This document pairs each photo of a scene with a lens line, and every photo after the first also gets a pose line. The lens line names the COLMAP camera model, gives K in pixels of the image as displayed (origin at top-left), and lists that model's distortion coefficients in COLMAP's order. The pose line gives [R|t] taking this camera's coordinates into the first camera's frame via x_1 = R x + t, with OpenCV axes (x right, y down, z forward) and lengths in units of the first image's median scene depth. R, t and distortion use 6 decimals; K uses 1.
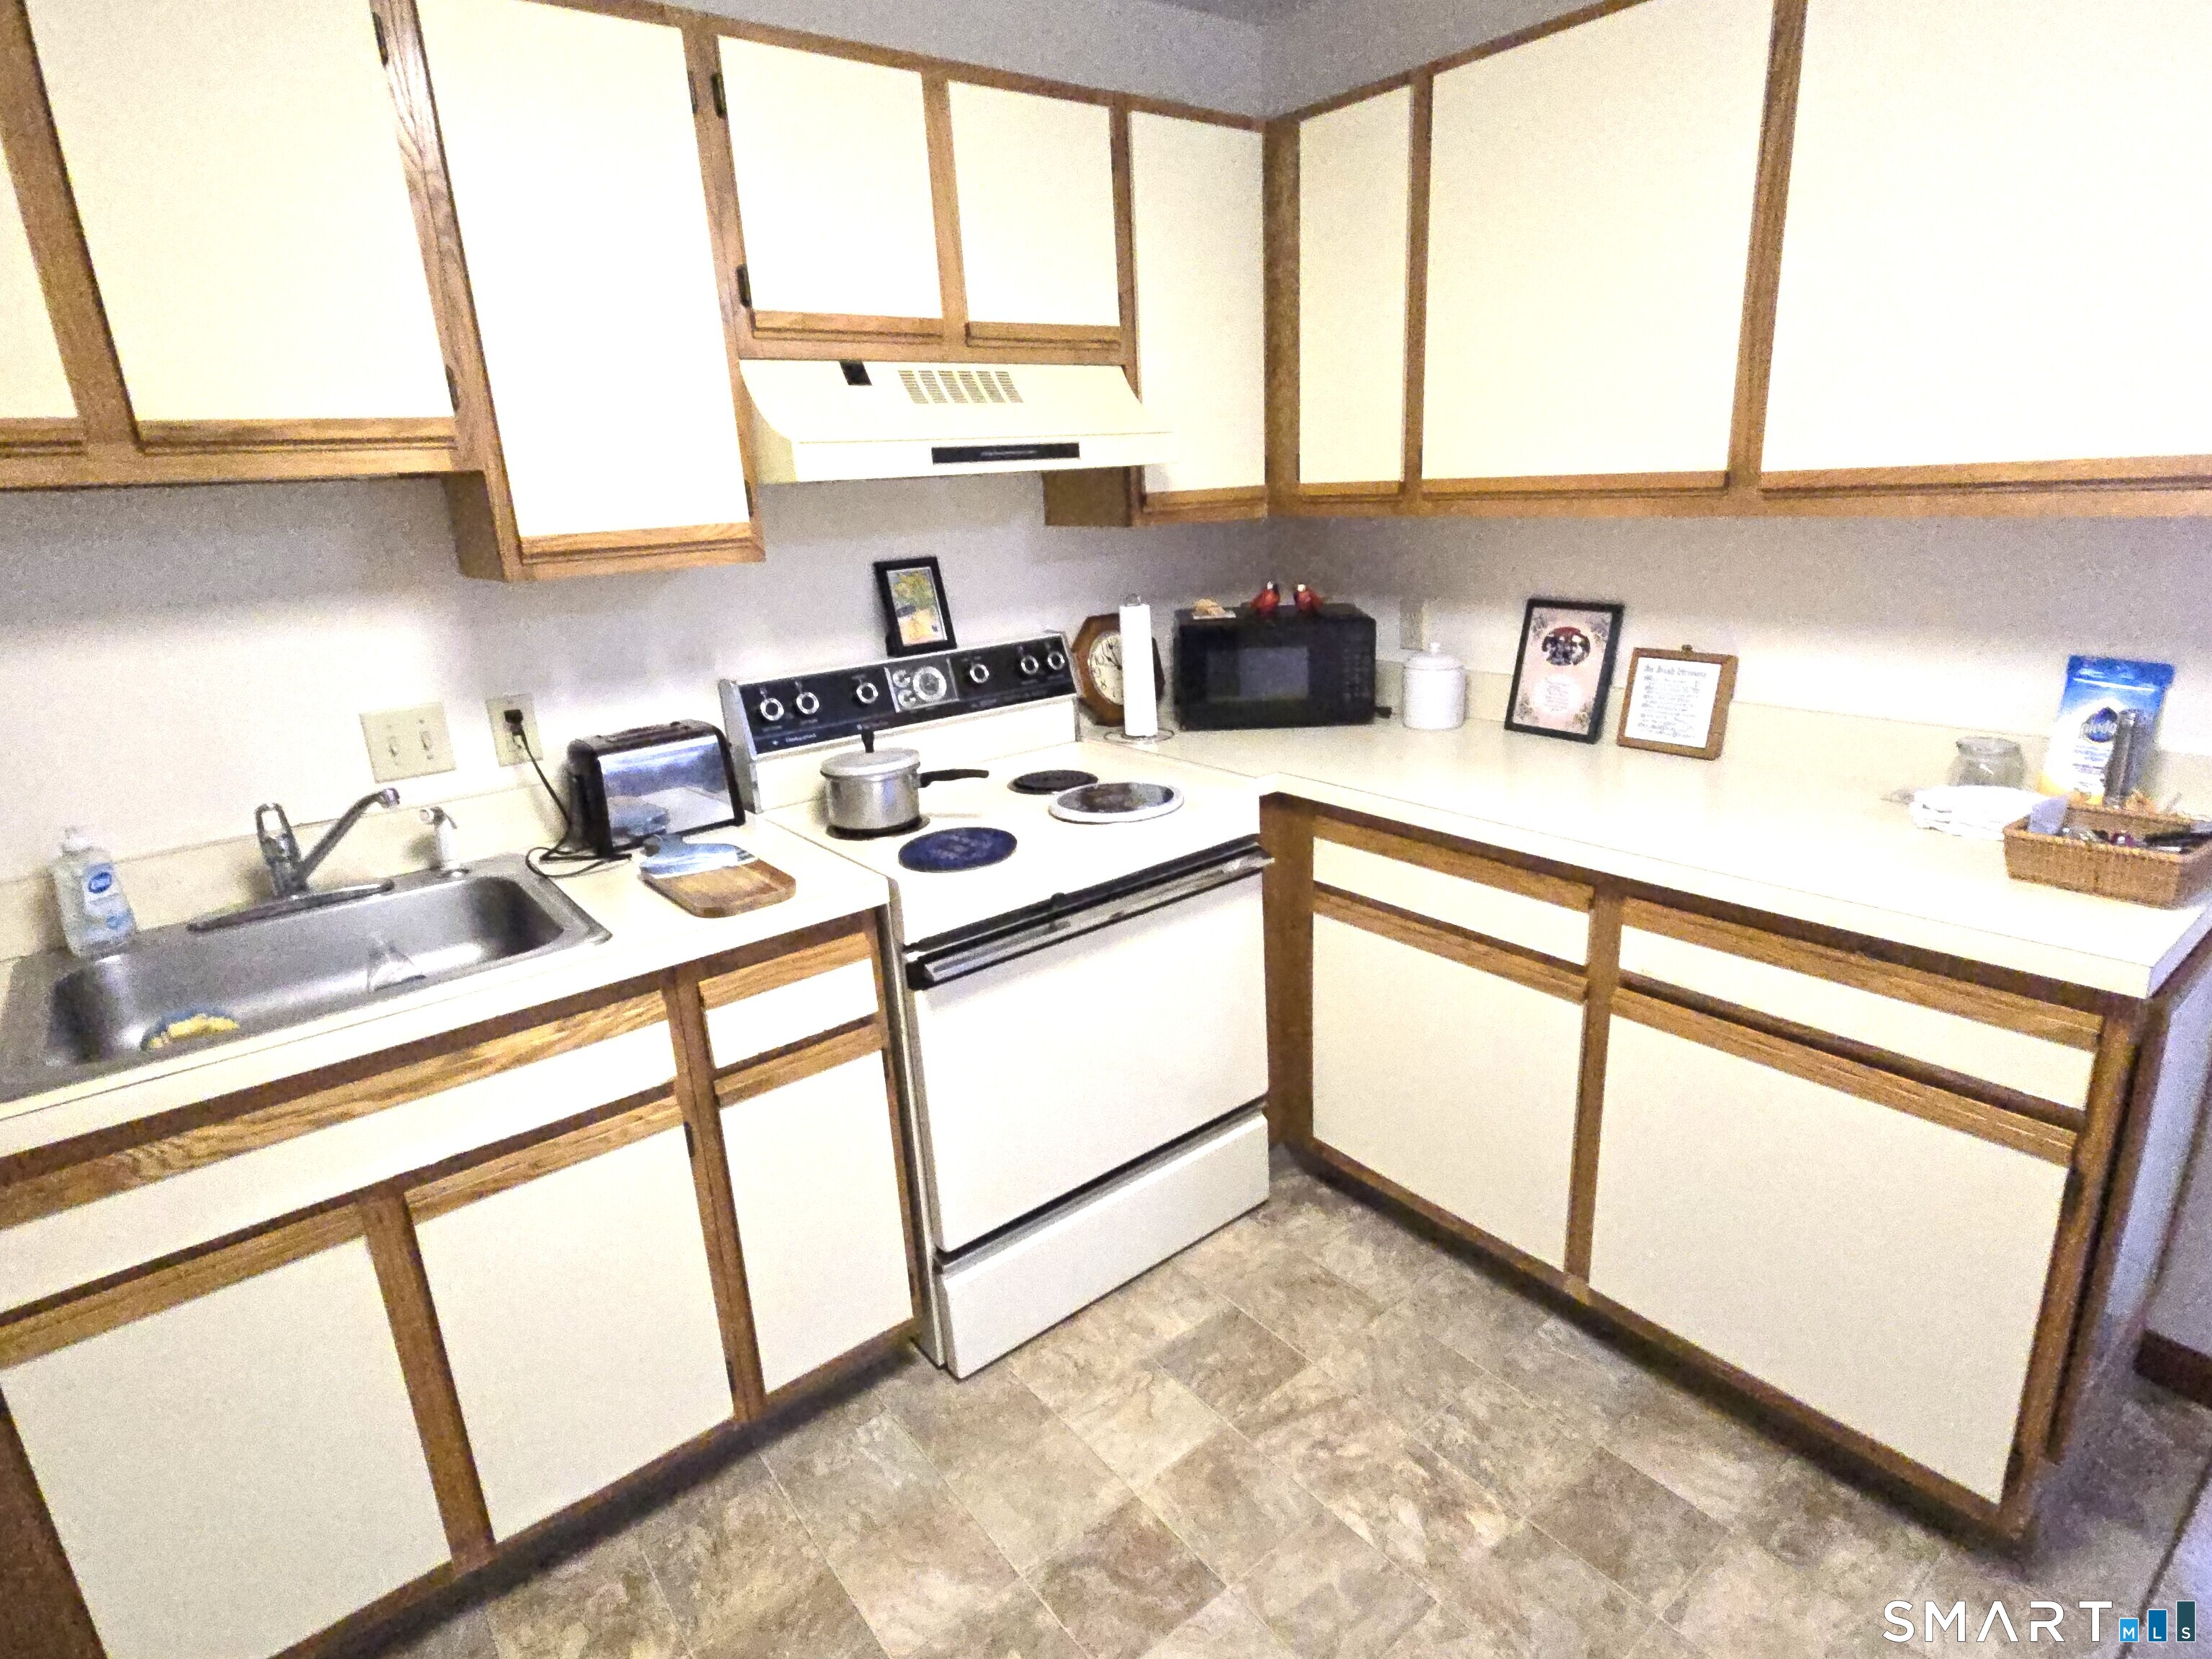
lens RADIAL K [[1163.8, 0, 1109.4], [0, 1163.8, 816.6], [0, 0, 1]] dist [0.005847, -0.000439]
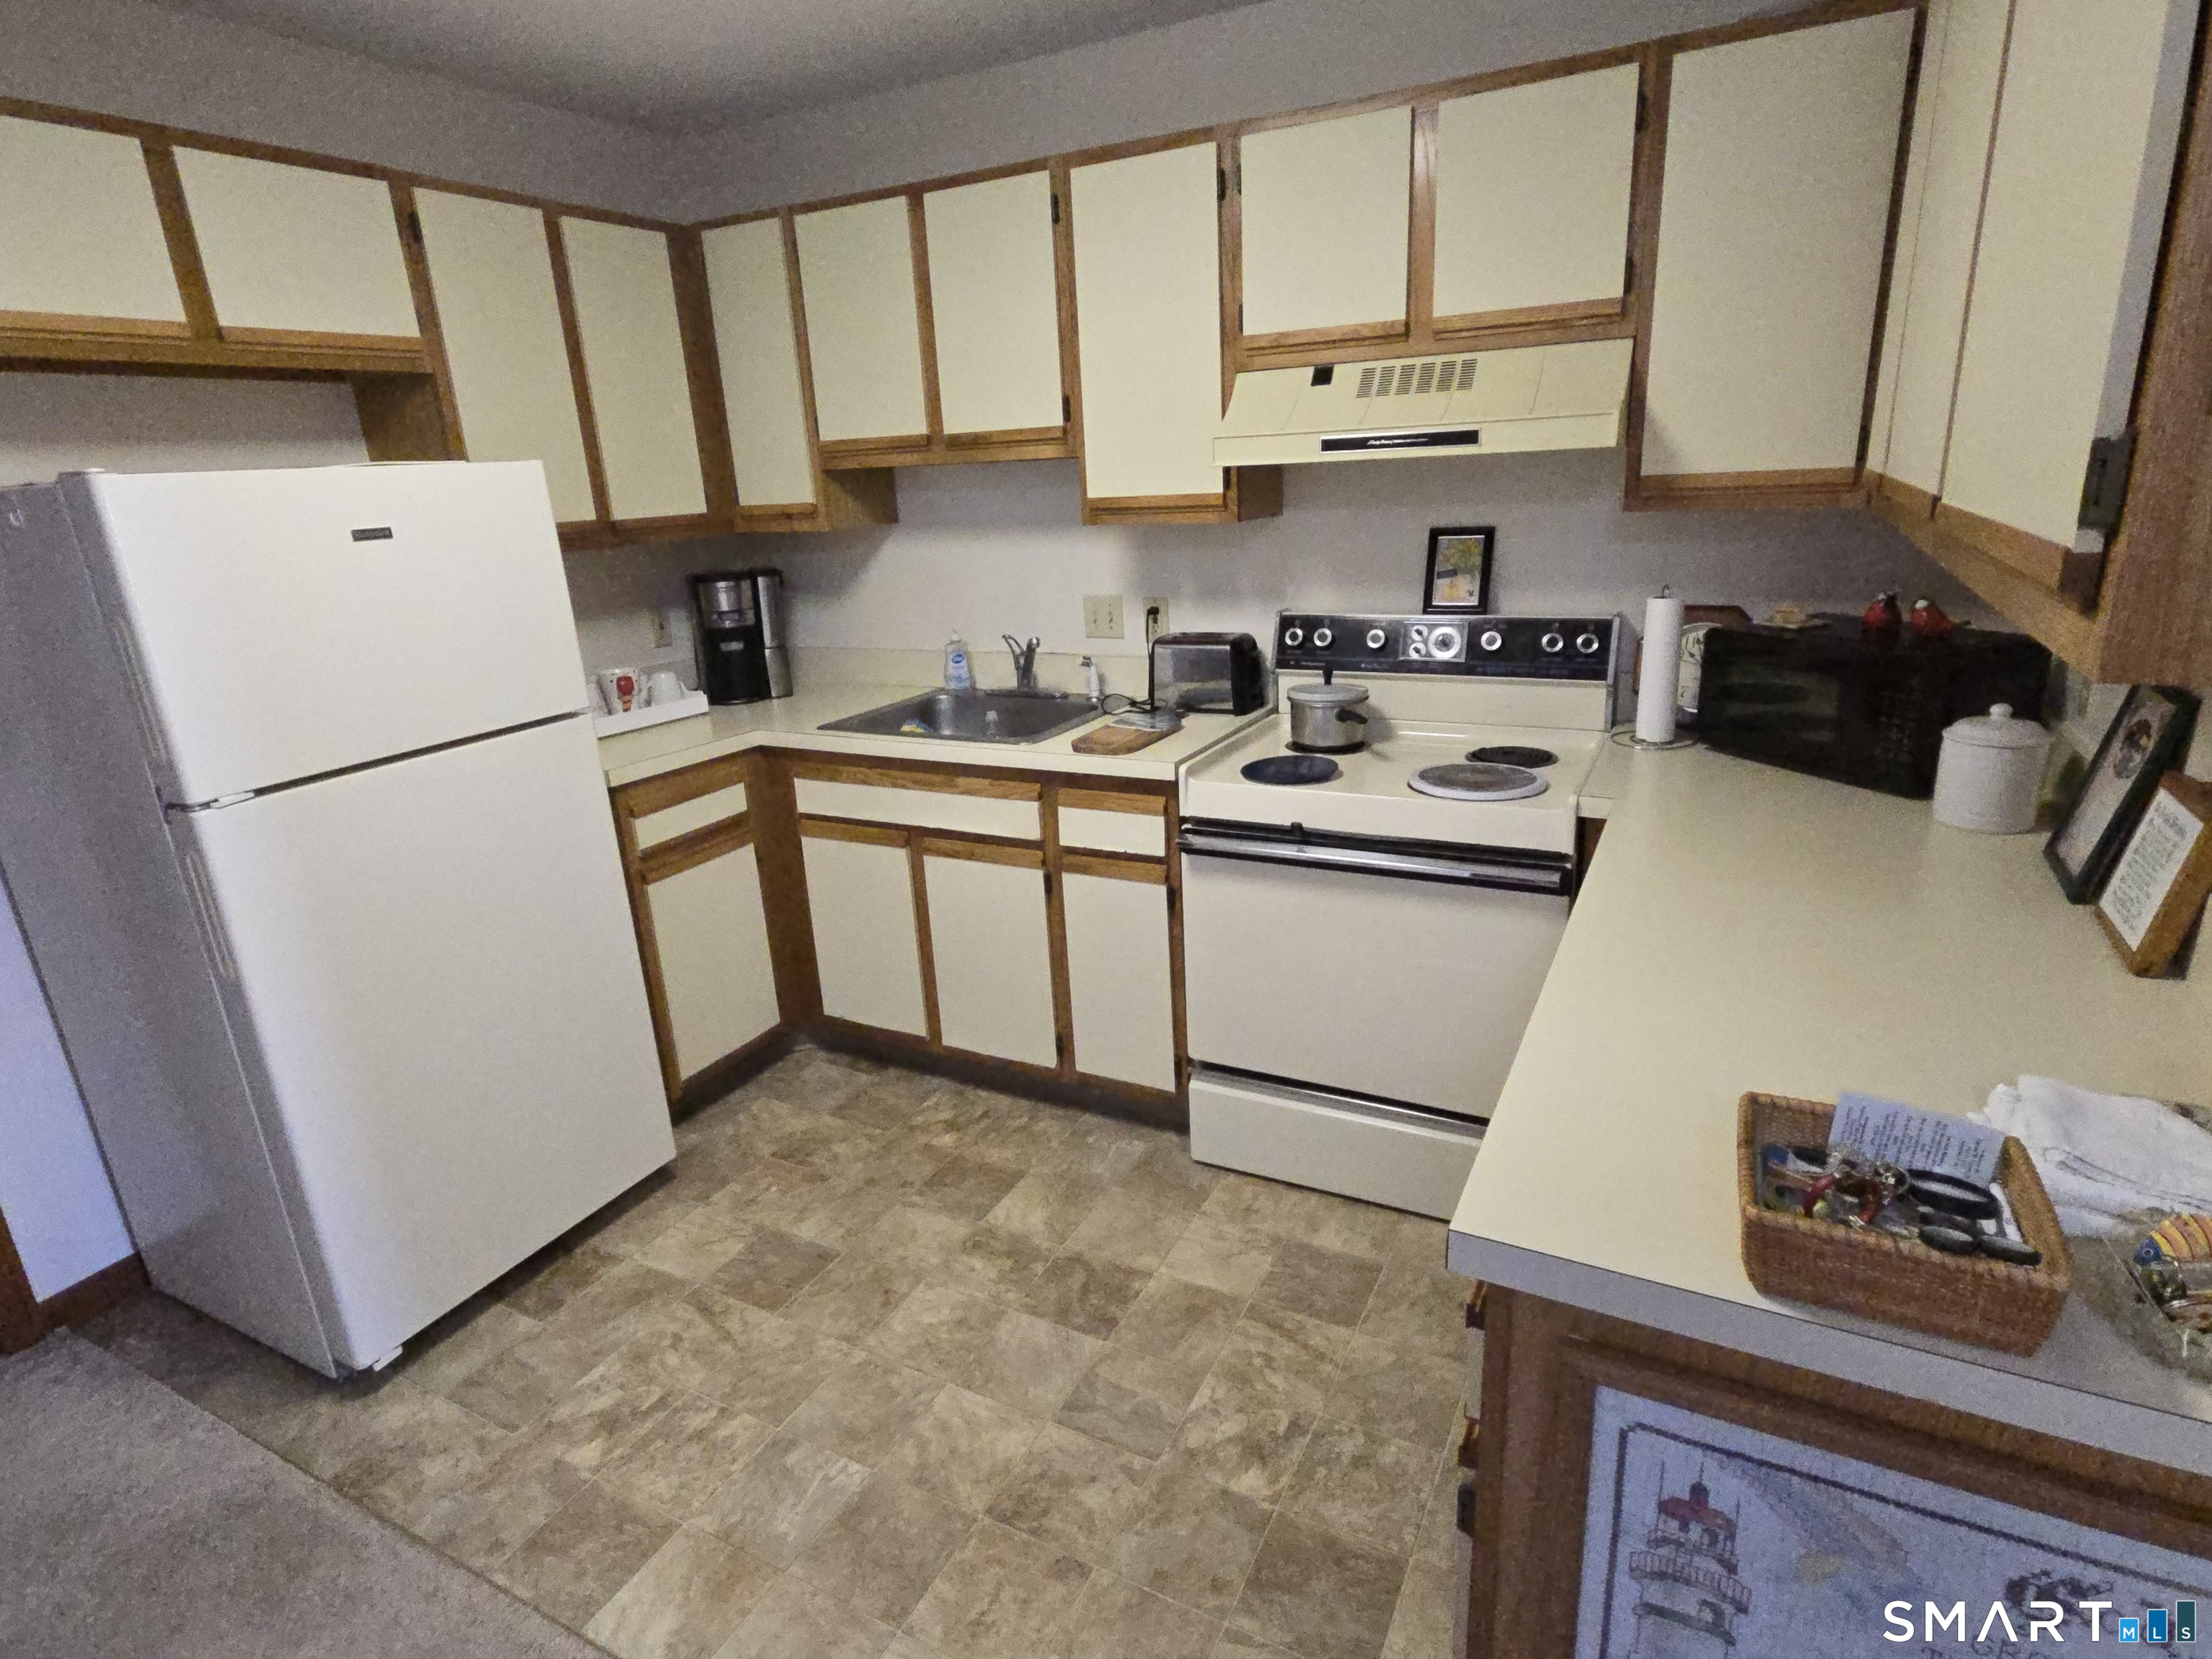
lens RADIAL K [[1163.8, 0, 1109.4], [0, 1163.8, 816.6], [0, 0, 1]] dist [0.005847, -0.000439]
pose [[0.405113, 0.294735, -0.865456, 0.877304], [-0.230459, 0.948965, 0.215298, -0.147469], [0.884744, 0.112232, 0.452363, 0.288365]]
